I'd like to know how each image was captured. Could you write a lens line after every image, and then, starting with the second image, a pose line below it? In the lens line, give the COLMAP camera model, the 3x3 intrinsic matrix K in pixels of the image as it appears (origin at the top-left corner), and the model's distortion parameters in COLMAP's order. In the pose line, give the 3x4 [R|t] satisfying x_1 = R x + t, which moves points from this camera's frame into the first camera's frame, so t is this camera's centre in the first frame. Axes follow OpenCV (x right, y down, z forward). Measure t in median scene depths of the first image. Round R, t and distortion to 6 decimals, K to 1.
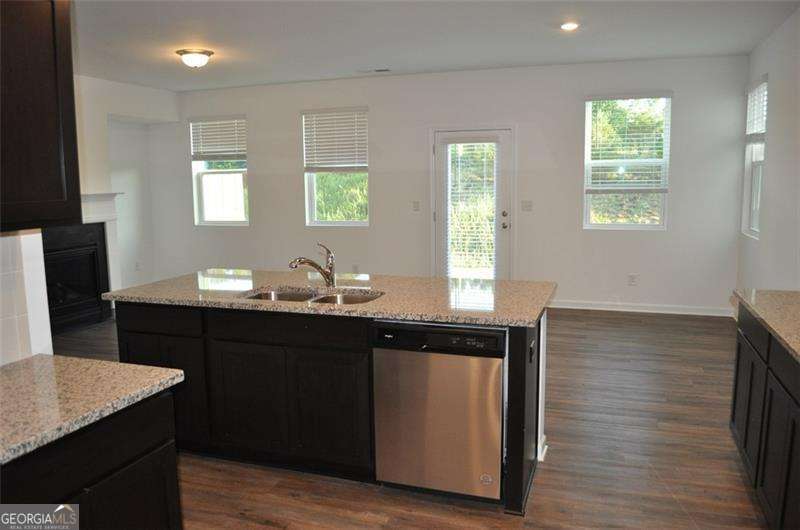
lens RADIAL K [[633.3, 0, 397.1], [0, 633.3, 266.1], [0, 0, 1]] dist [-0.069997, -0.009811]
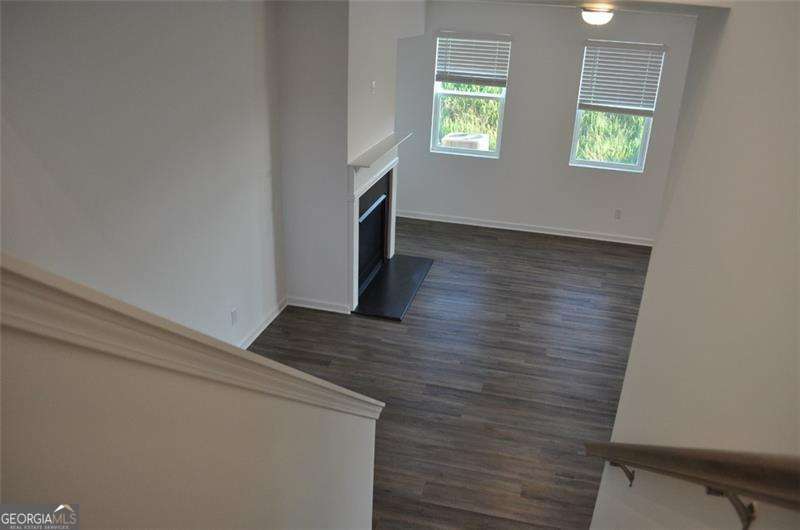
lens RADIAL K [[633.3, 0, 400.3], [0, 633.3, 264.3], [0, 0, 1]] dist [-0.069997, -0.009811]
pose [[0.994209, 0.014977, 0.106413, -0.487504], [-0.042011, 0.965606, 0.256595, -0.150403], [-0.098910, -0.259579, 0.960643, 0.082685]]
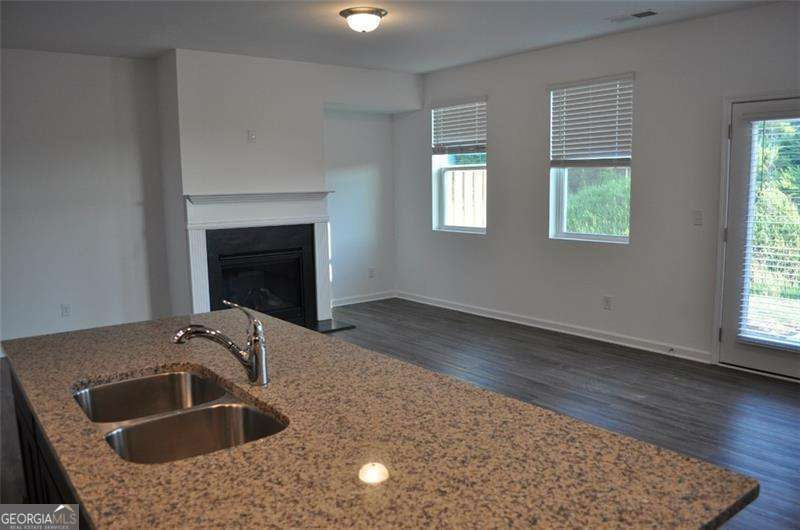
lens RADIAL K [[633.3, 0, 401.3], [0, 633.3, 264.9], [0, 0, 1]] dist [-0.069997, -0.009811]
pose [[0.842758, 0.071564, -0.533514, 0.109500], [-0.071234, 0.997233, 0.021243, -0.035354], [0.533558, 0.020102, 0.845524, 0.268077]]
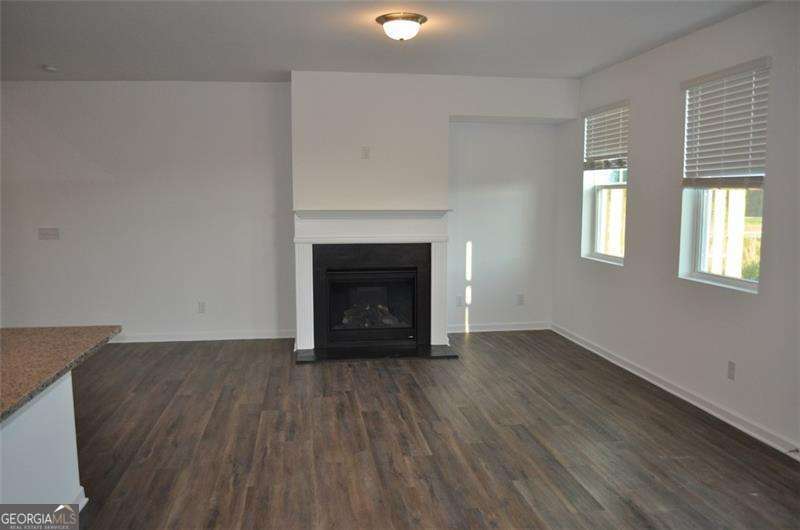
lens RADIAL K [[633.3, 0, 398.4], [0, 633.3, 269.5], [0, 0, 1]] dist [-0.069997, -0.009811]
pose [[0.470371, 0.115501, -0.874877, 0.239202], [-0.128146, 0.989829, 0.061780, -0.073096], [0.873115, 0.083053, 0.480388, 0.485923]]
